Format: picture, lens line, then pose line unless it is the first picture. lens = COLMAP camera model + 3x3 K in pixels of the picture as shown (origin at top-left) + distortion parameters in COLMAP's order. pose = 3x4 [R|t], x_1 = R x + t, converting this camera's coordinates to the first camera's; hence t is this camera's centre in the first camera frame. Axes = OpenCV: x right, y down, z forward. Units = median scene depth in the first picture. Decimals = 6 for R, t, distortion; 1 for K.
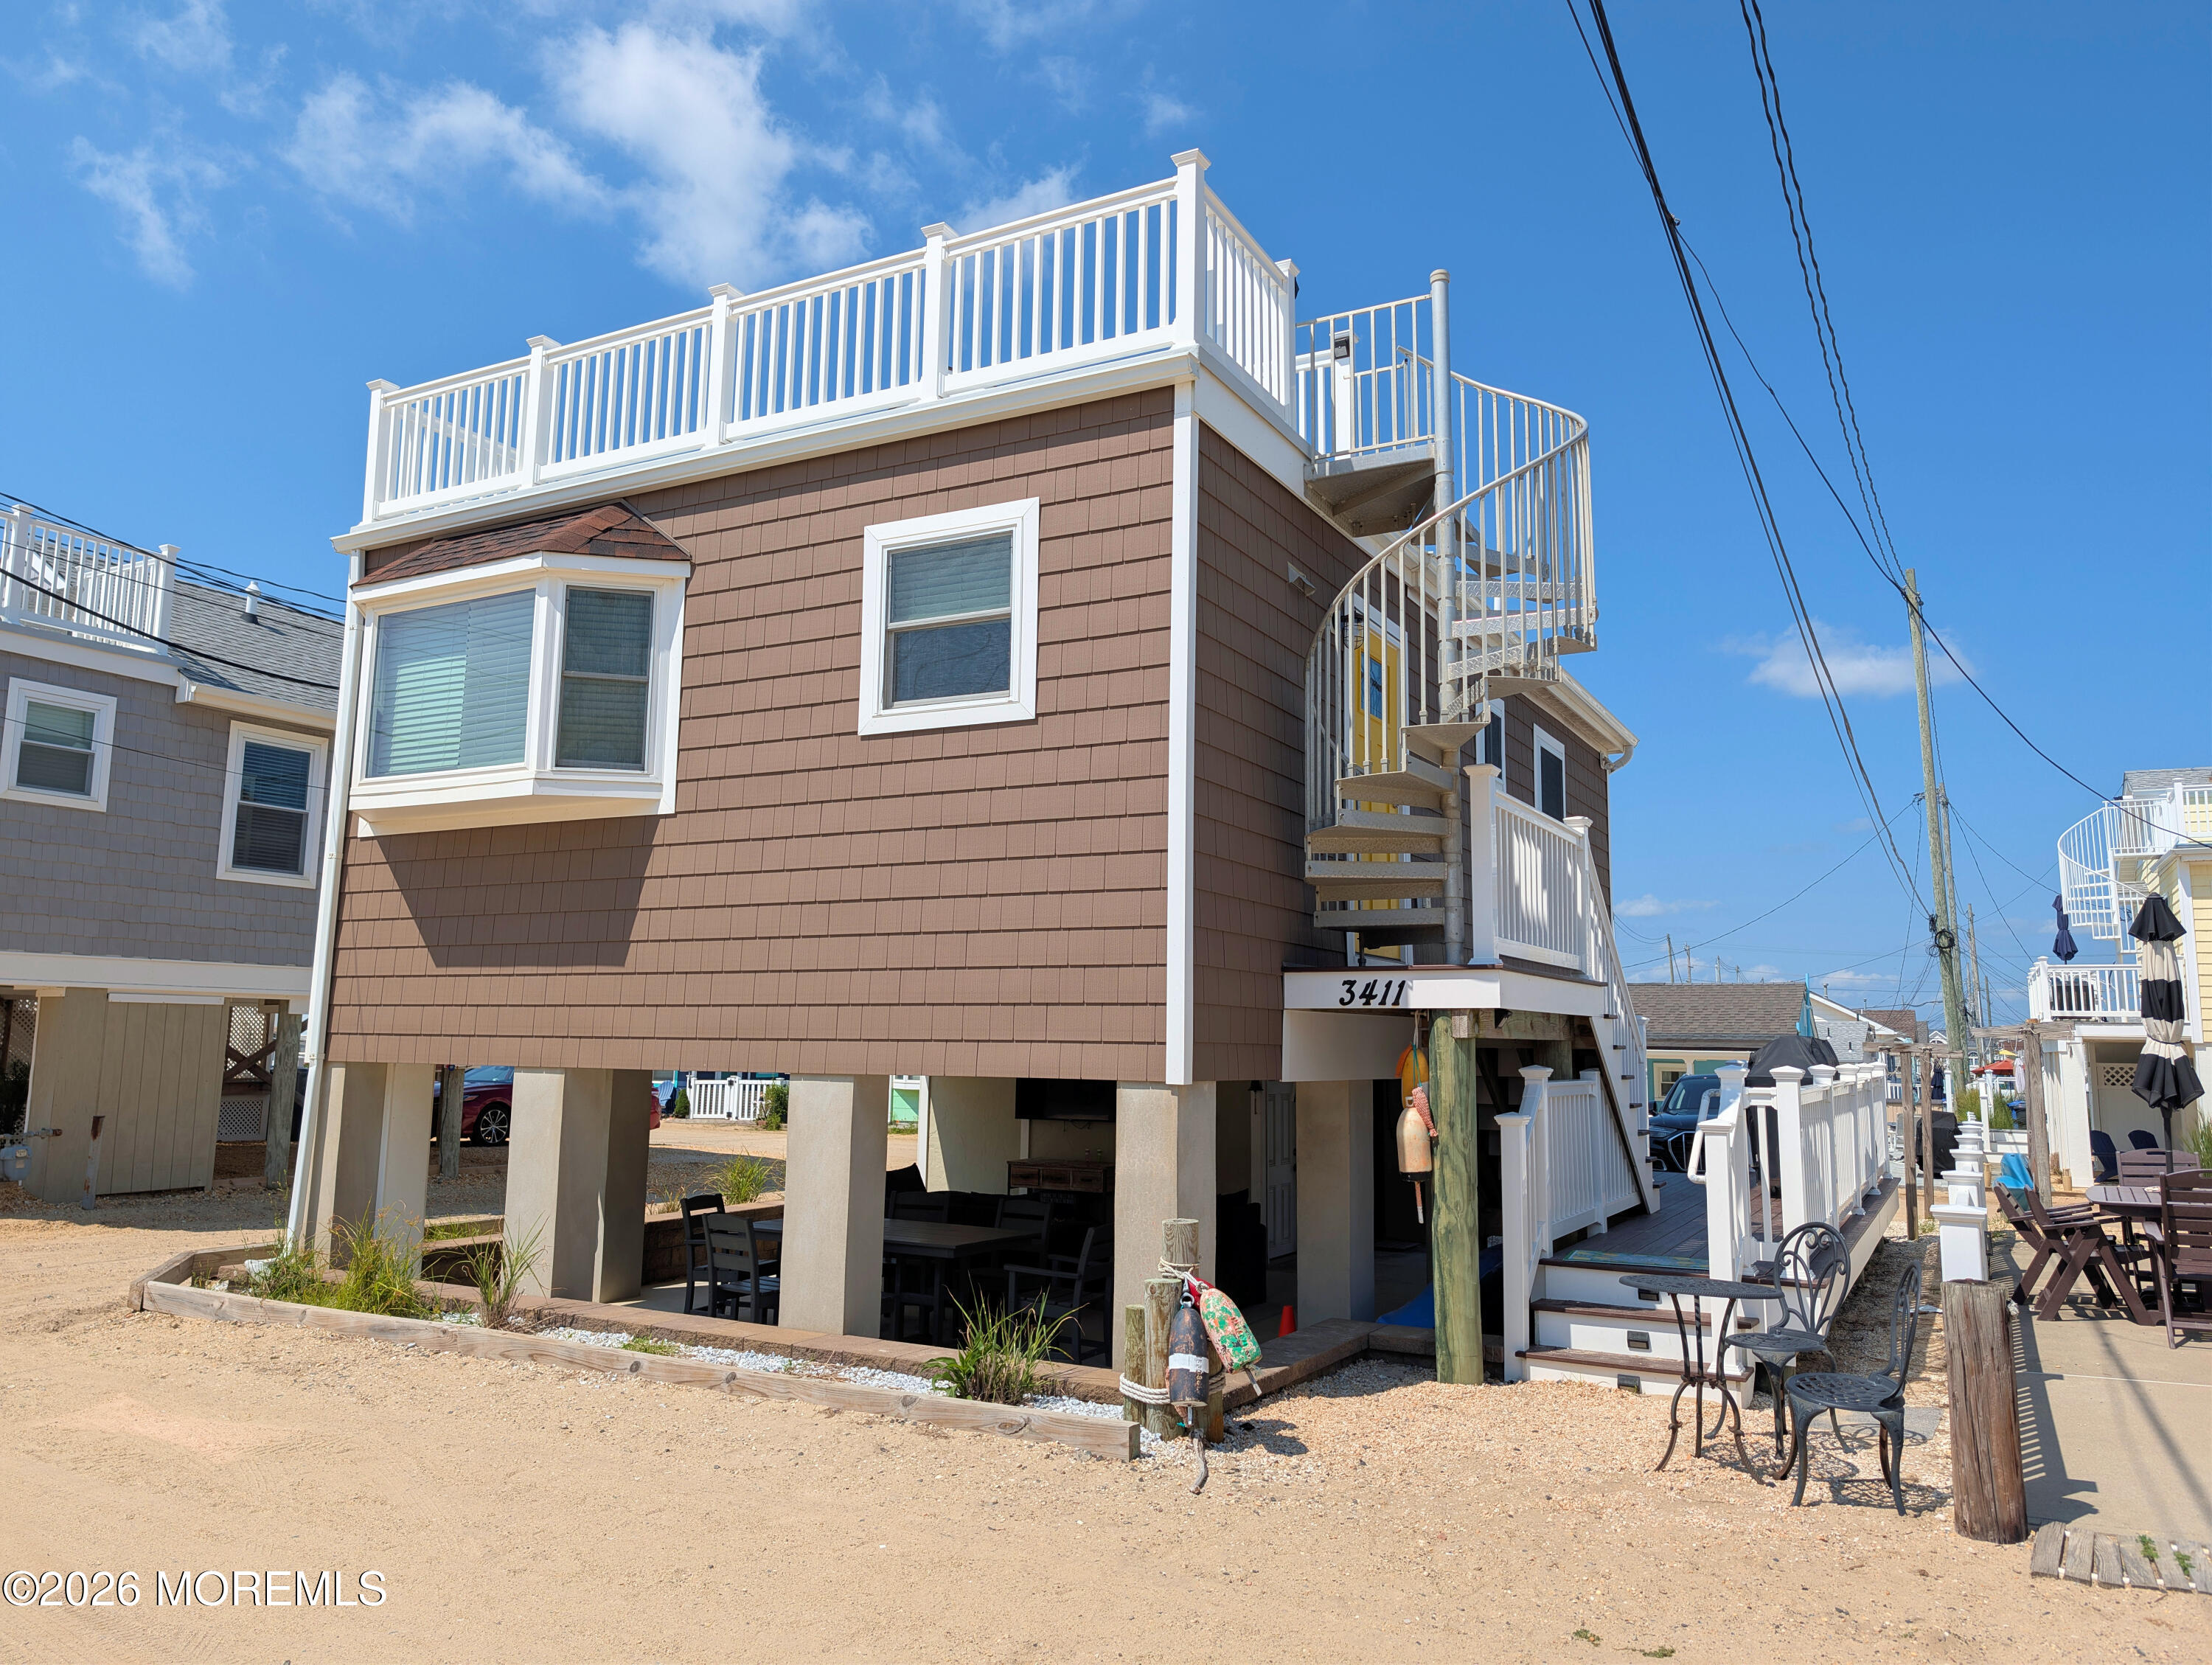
lens RADIAL K [[1570.7, 0, 1106.0], [0, 1570.7, 832.5], [0, 0, 1]] dist [0.011154, 0.001126]
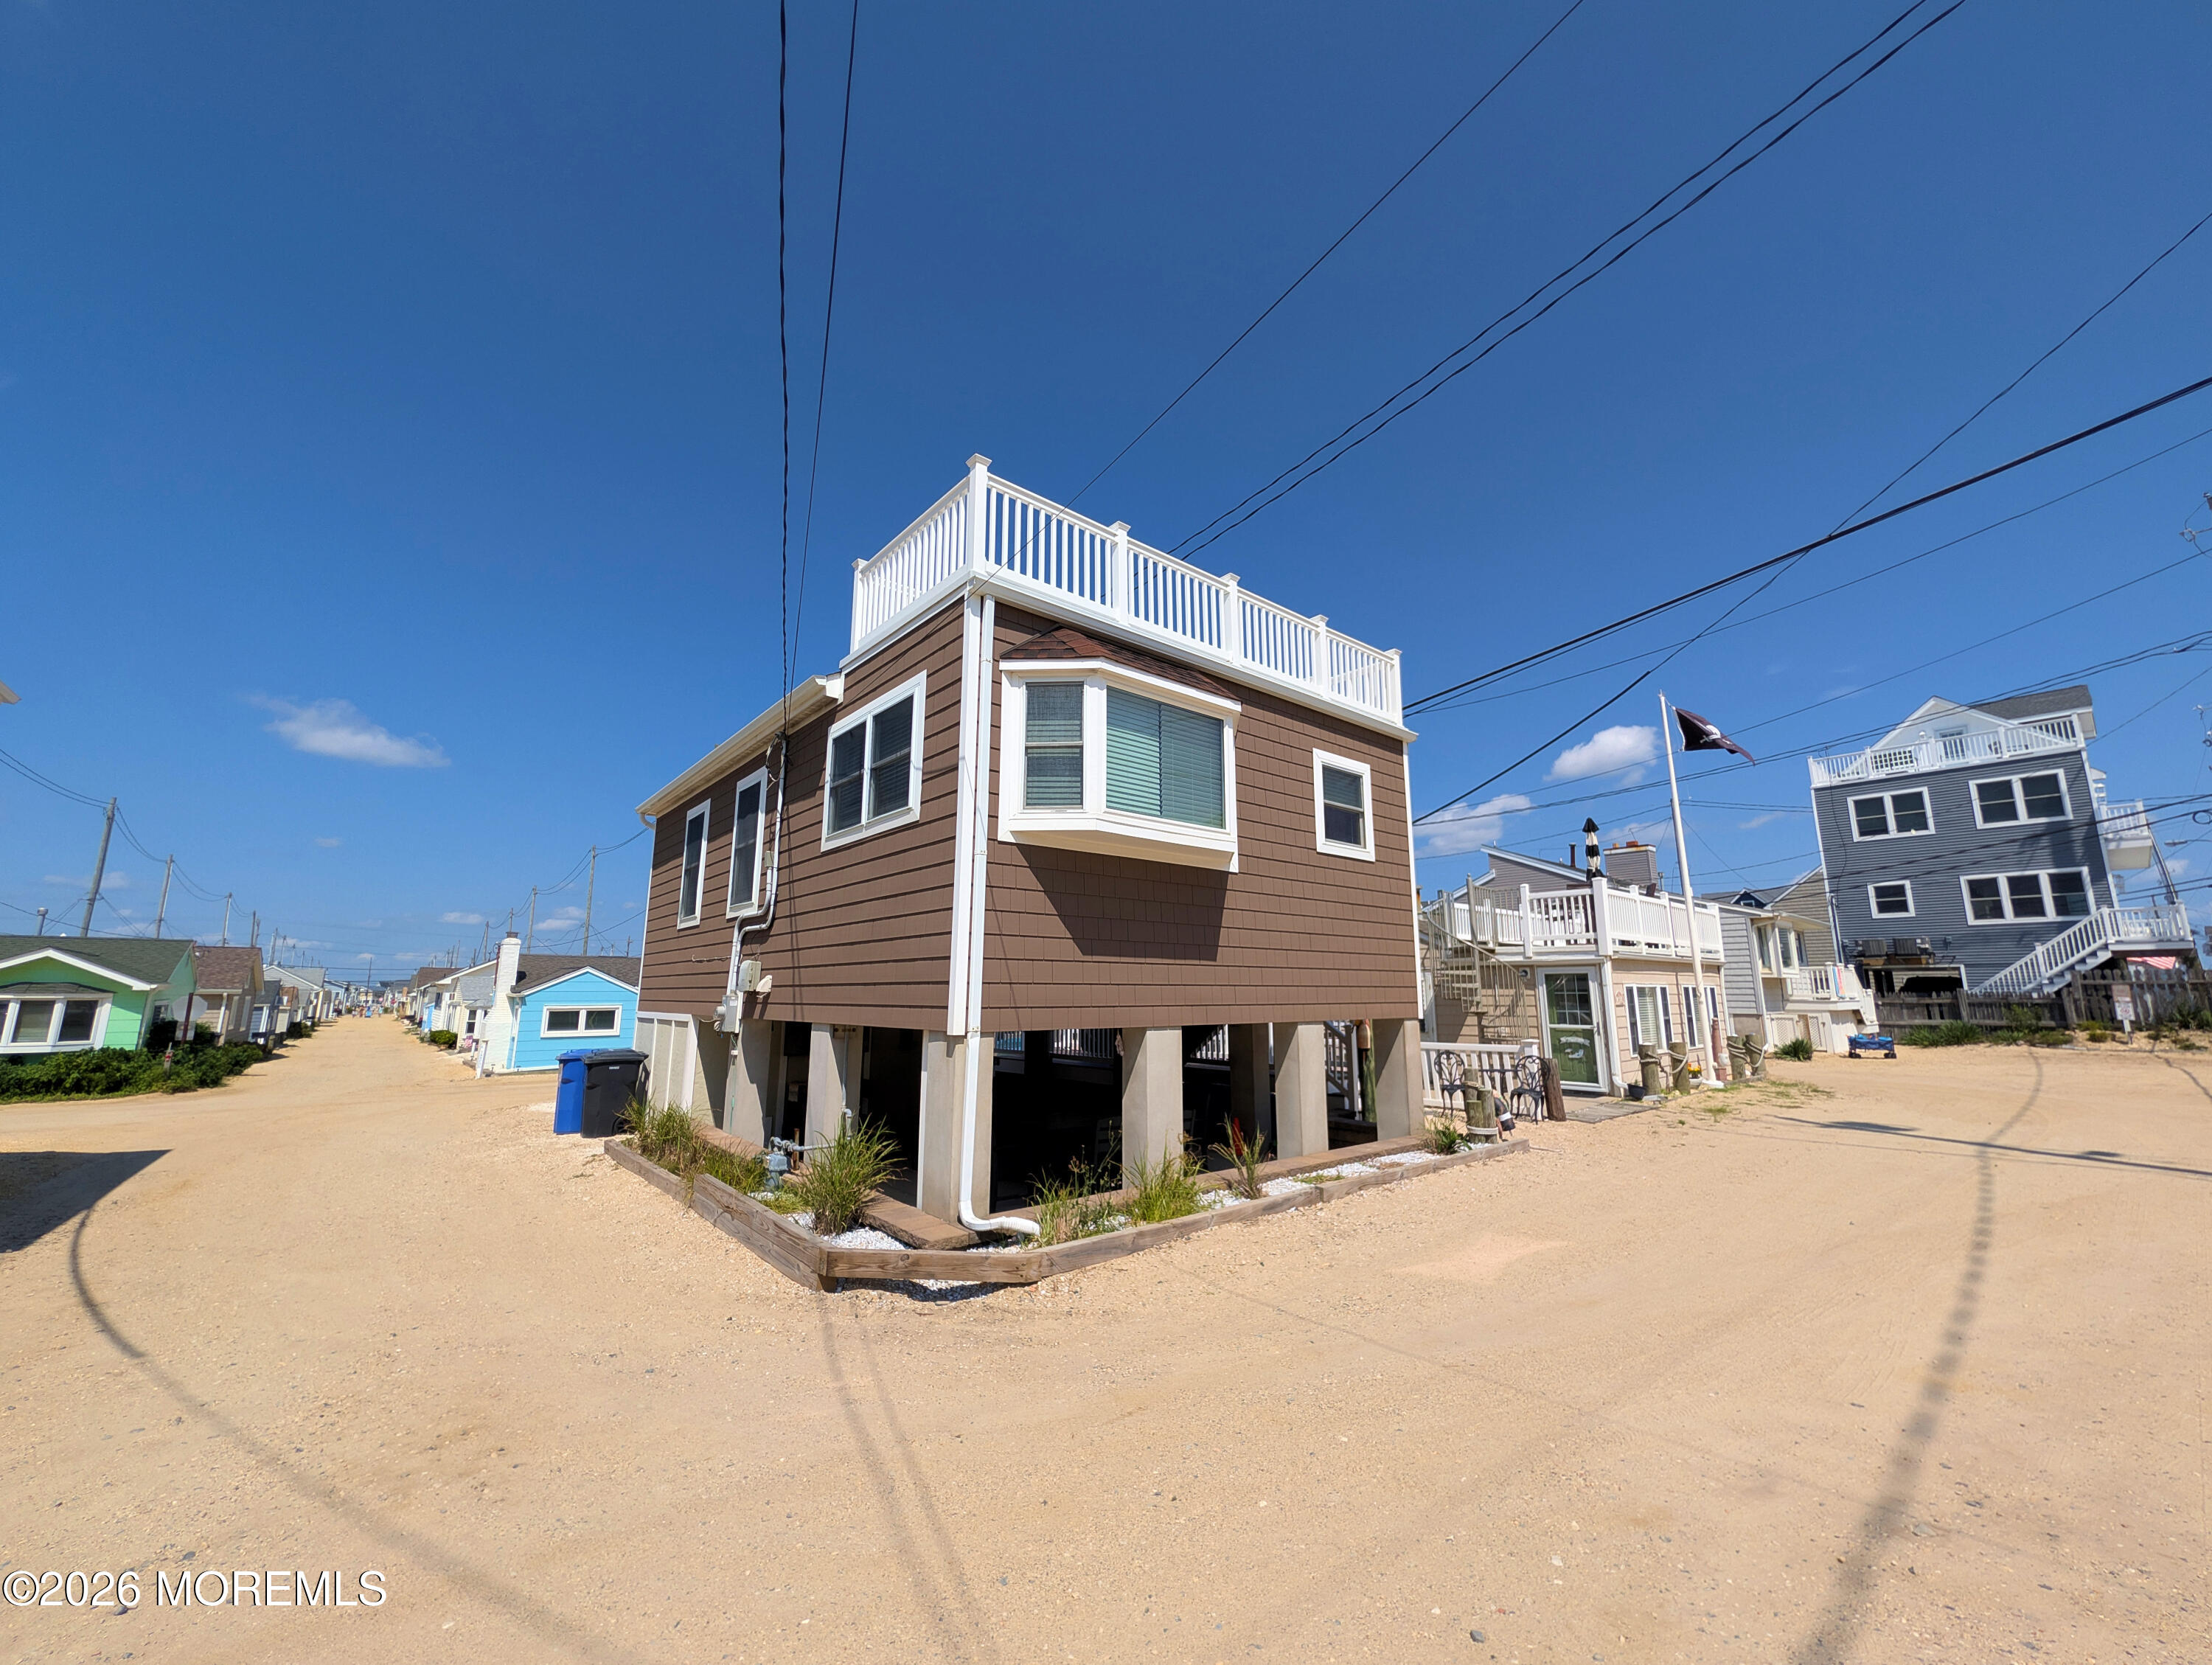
lens RADIAL K [[851.4, 0, 1104.4], [0, 851.4, 840.5], [0, 0, 1]] dist [-0.001001, 0.000264]
pose [[0.368768, 0.150043, 0.917332, -1.213452], [-0.120139, 0.986302, -0.113028, 0.077577], [-0.921725, -0.068526, 0.381742, 0.802296]]
